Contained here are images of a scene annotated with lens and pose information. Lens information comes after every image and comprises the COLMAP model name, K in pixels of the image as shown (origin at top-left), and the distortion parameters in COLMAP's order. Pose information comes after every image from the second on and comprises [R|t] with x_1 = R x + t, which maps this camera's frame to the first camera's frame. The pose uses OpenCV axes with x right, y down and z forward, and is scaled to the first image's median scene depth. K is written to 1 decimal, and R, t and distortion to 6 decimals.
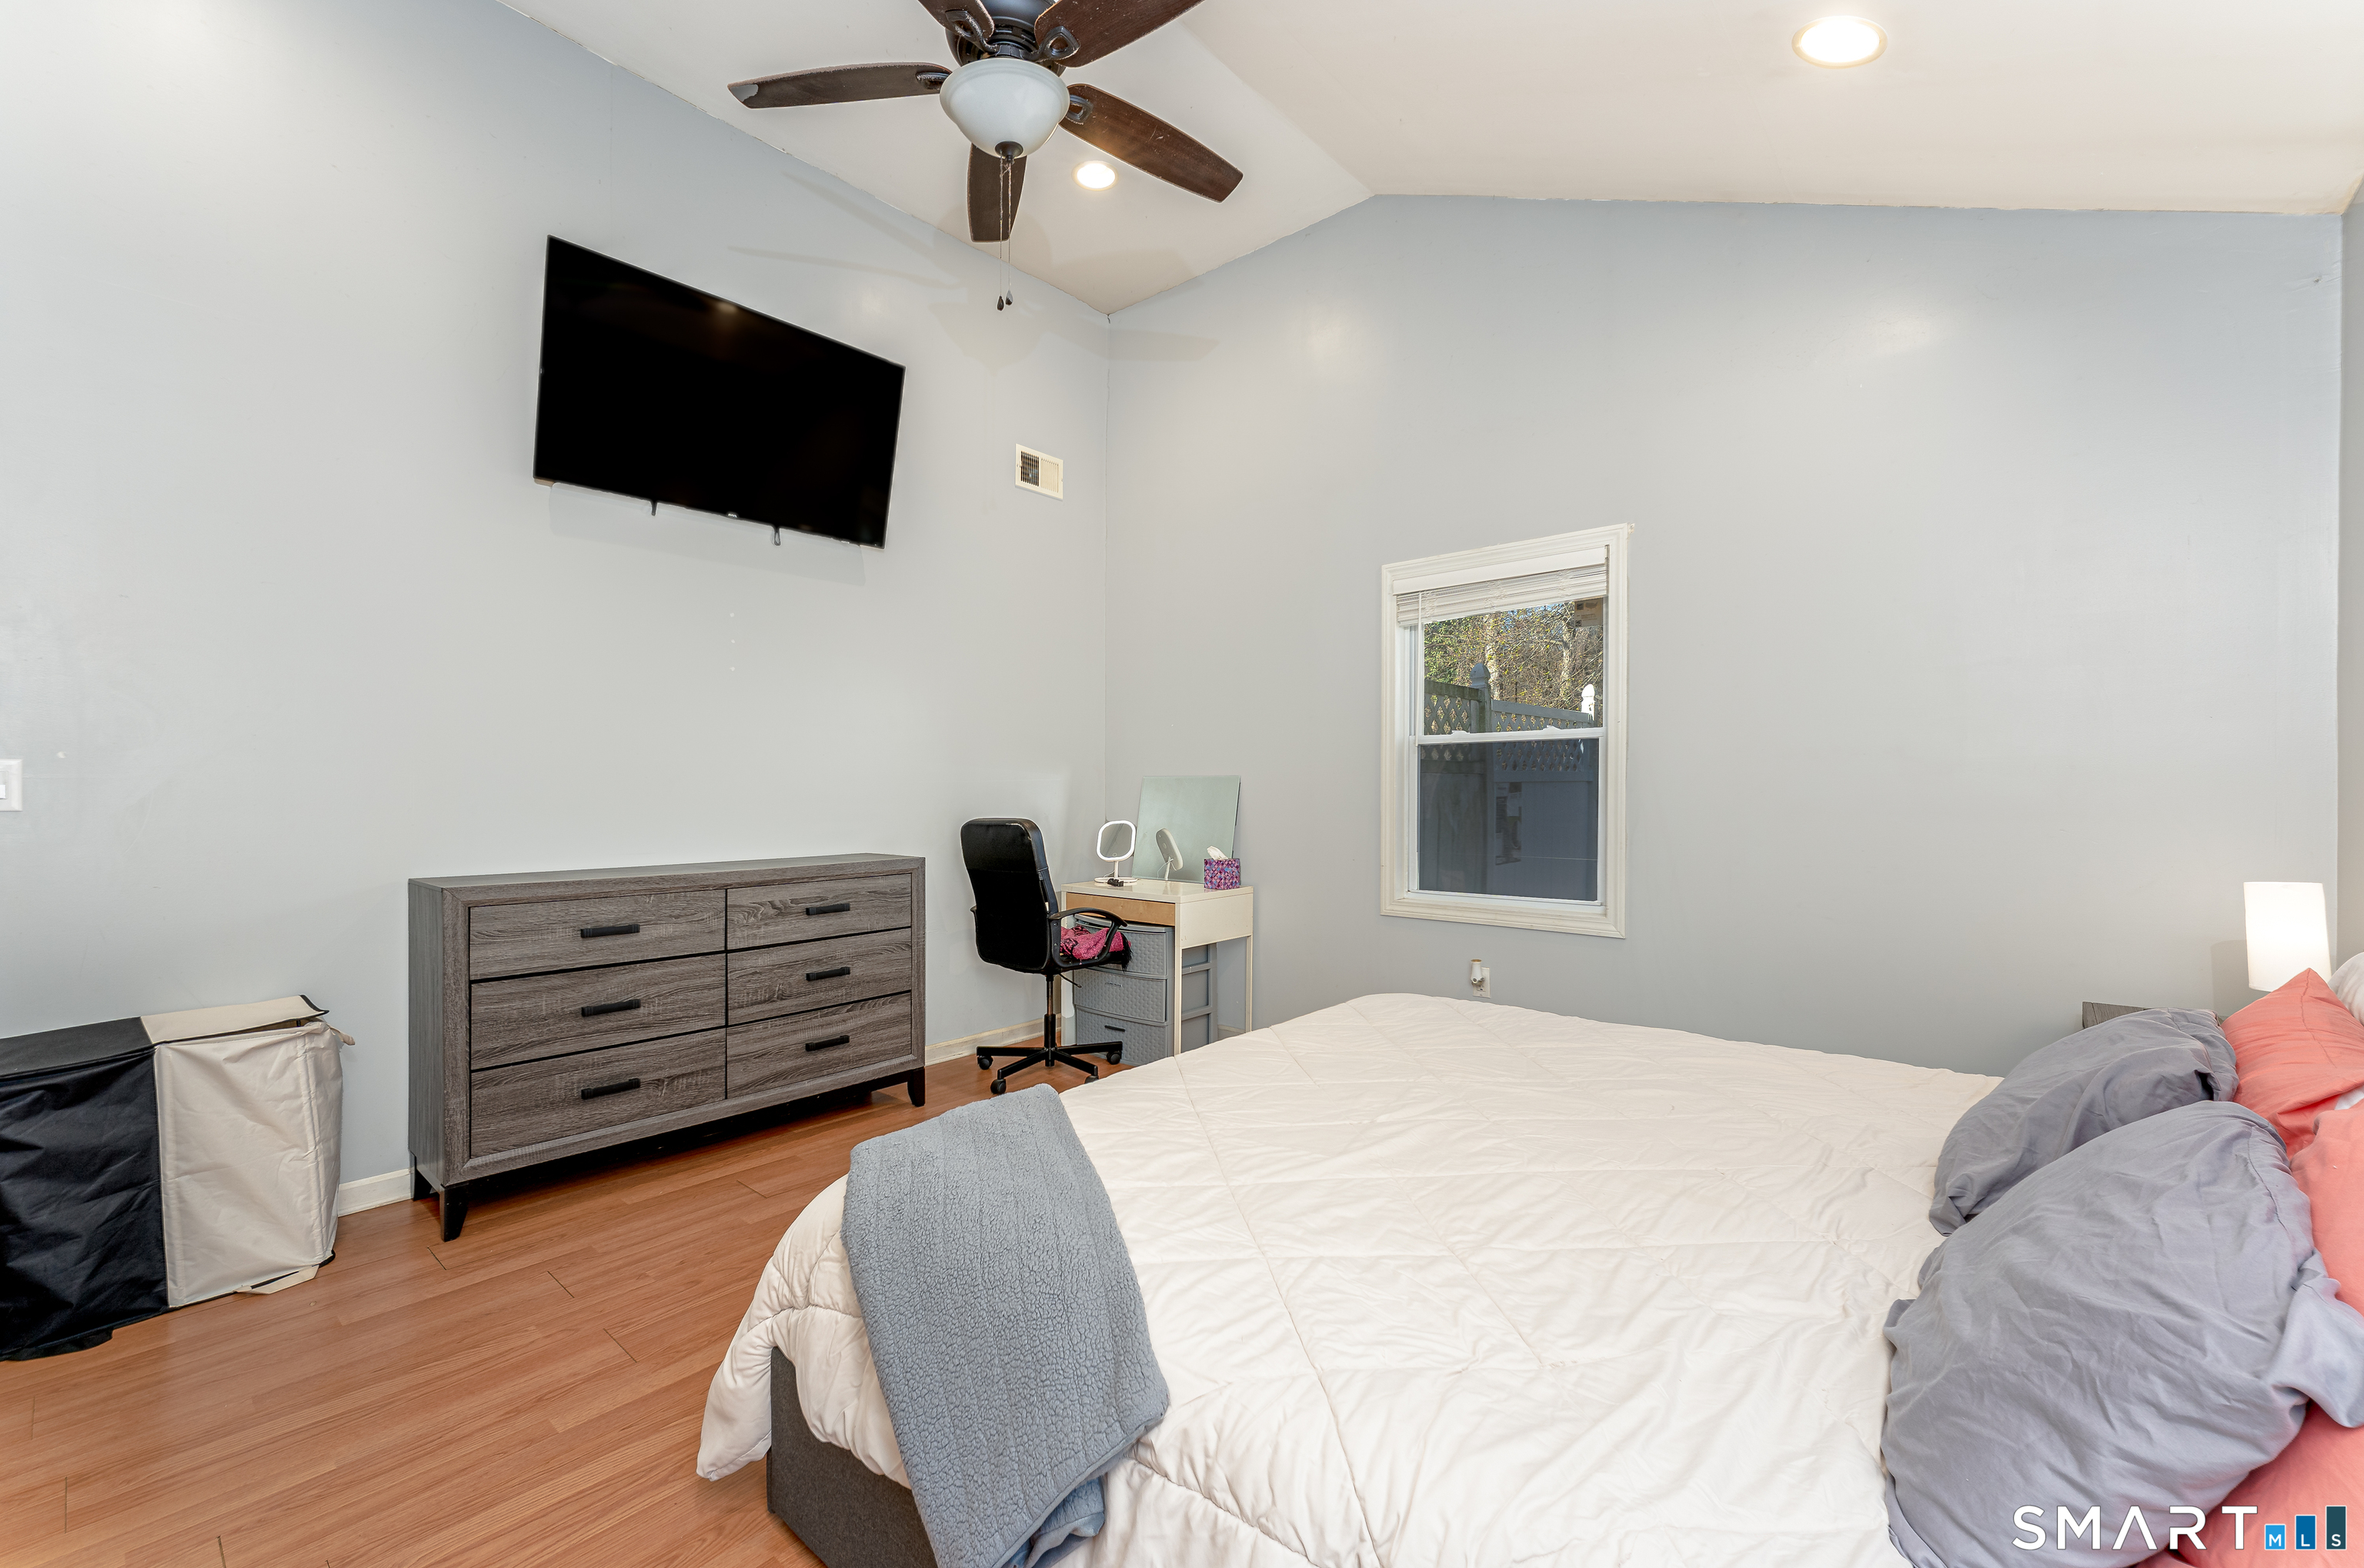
lens RADIAL K [[972.7, 0, 1184.0], [0, 972.7, 784.5], [0, 0, 1]] dist [-0.002147, -0.000279]
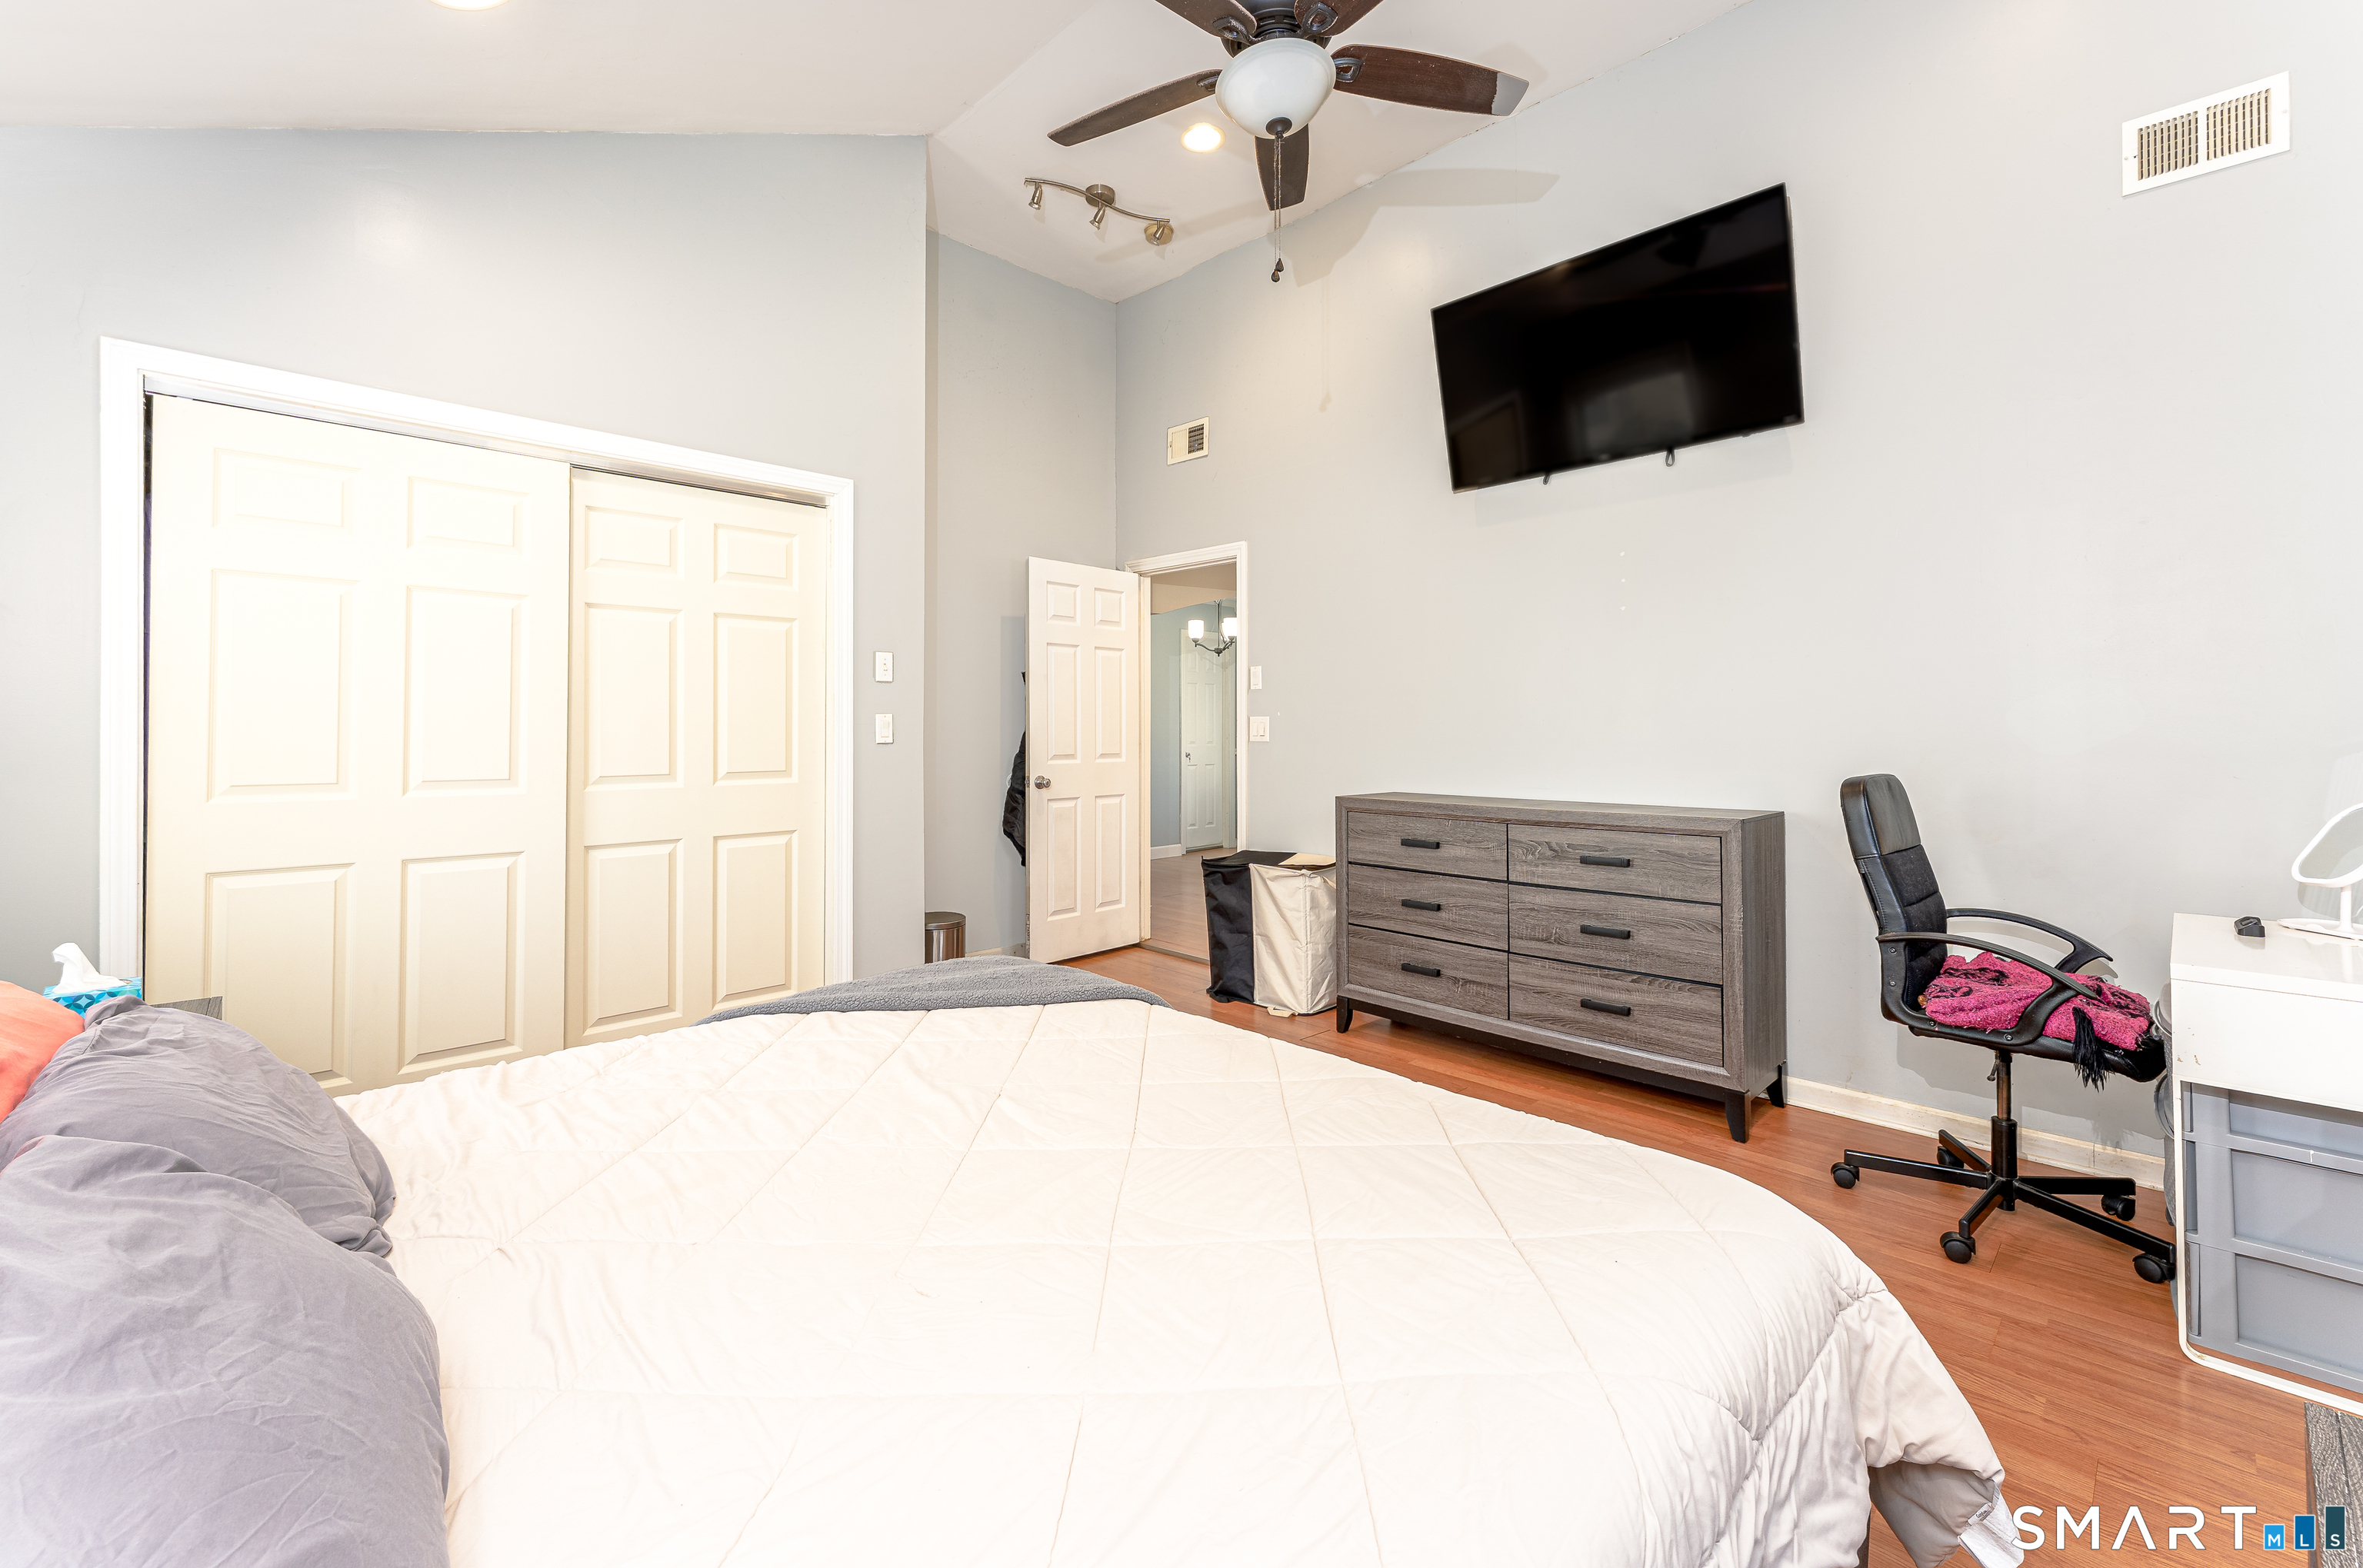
lens RADIAL K [[972.3, 0, 1175.0], [0, 972.3, 710.6], [0, 0, 1]] dist [-0.002147, -0.000279]
pose [[-0.087317, -0.022401, -0.995929, 0.636061], [0.003867, 0.999732, -0.022825, 0.005325], [0.996173, -0.005845, -0.087207, 0.727939]]
